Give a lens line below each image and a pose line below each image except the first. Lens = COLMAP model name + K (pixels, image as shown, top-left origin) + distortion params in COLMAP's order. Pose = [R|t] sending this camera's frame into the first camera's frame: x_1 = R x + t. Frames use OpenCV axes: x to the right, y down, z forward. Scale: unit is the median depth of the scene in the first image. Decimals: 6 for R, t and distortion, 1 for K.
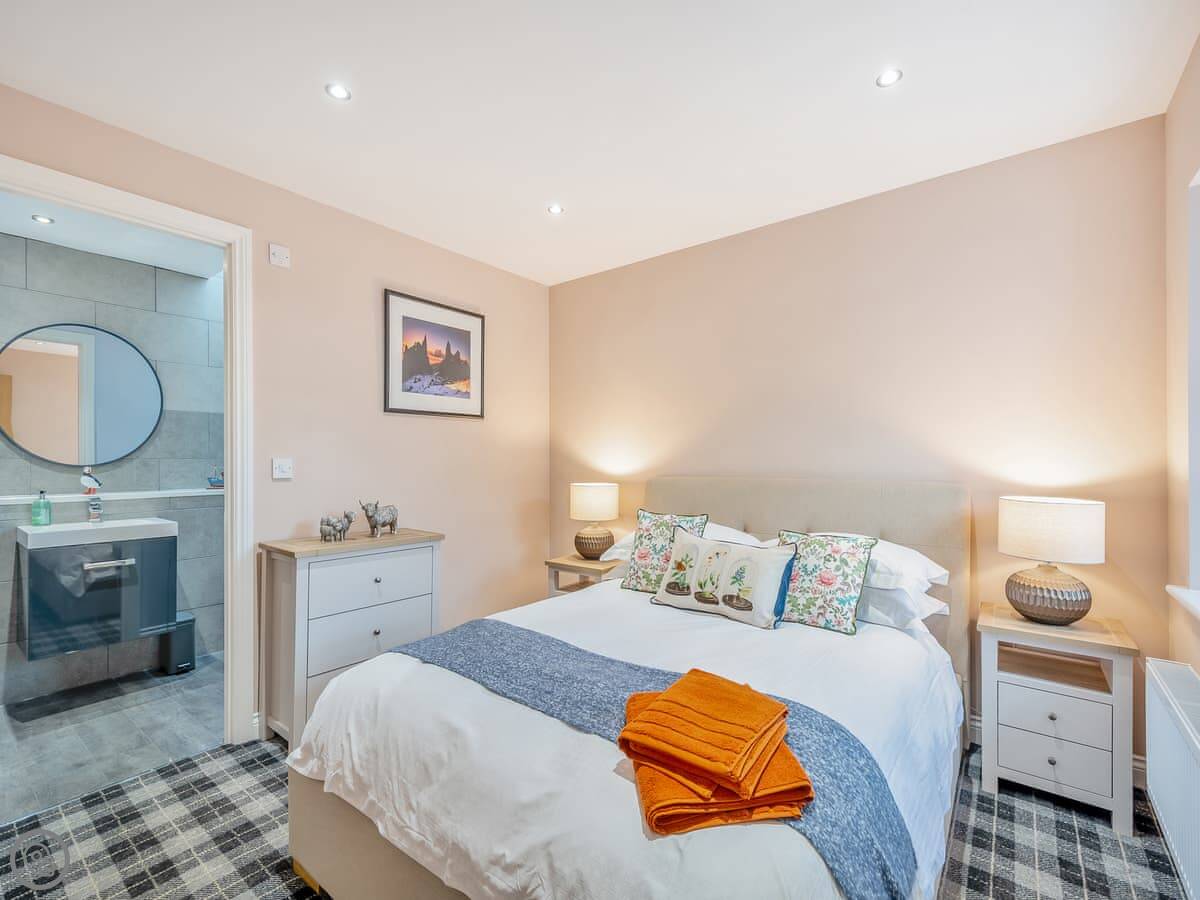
lens RADIAL K [[539.1, 0, 601.4], [0, 539.1, 456.3], [0, 0, 1]] dist [0.014571, -0.000204]
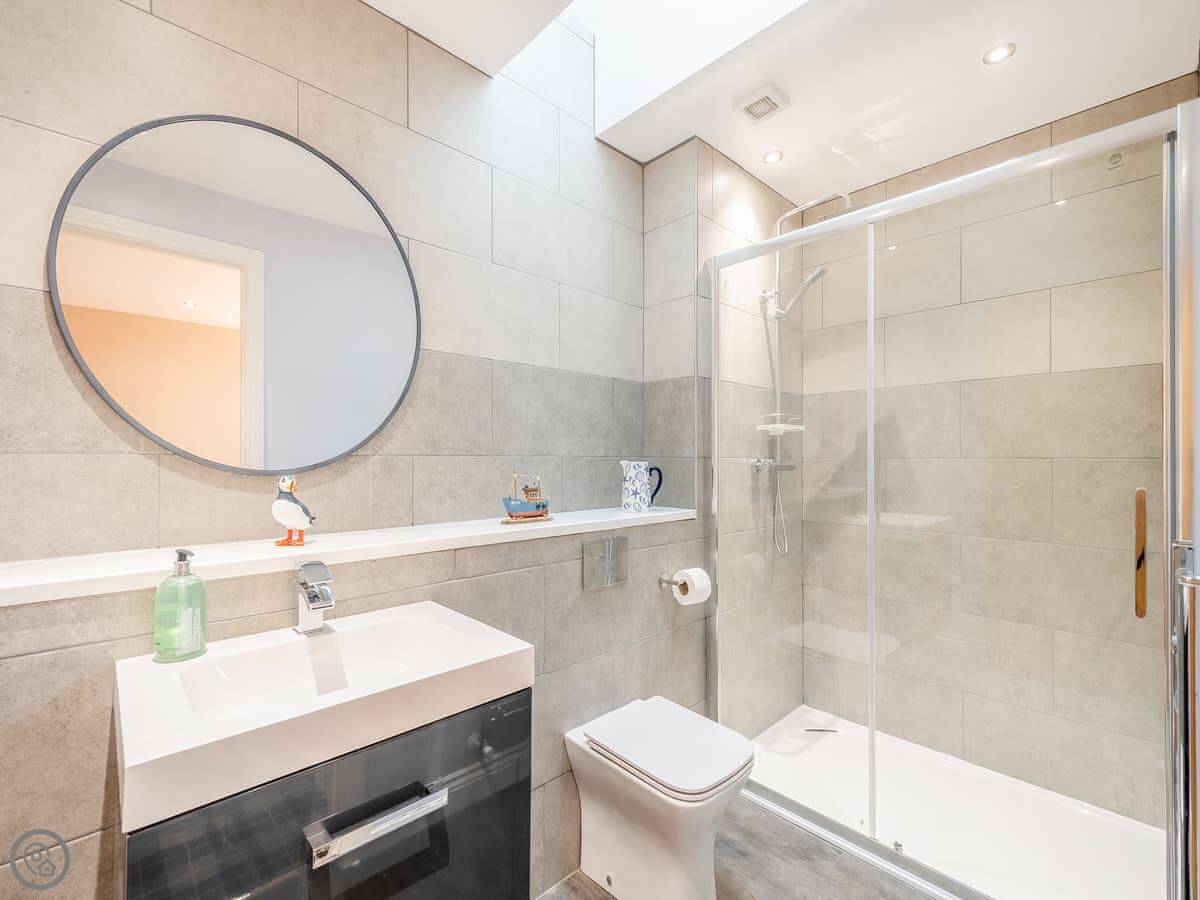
lens RADIAL K [[539.1, 0, 601.4], [0, 539.1, 456.3], [0, 0, 1]] dist [0.014571, -0.000204]
pose [[0.988916, 0.001757, -0.148469, -0.667511], [-0.002148, 0.999995, -0.002475, 0.006617], [0.148464, 0.002766, 0.988914, 0.657424]]
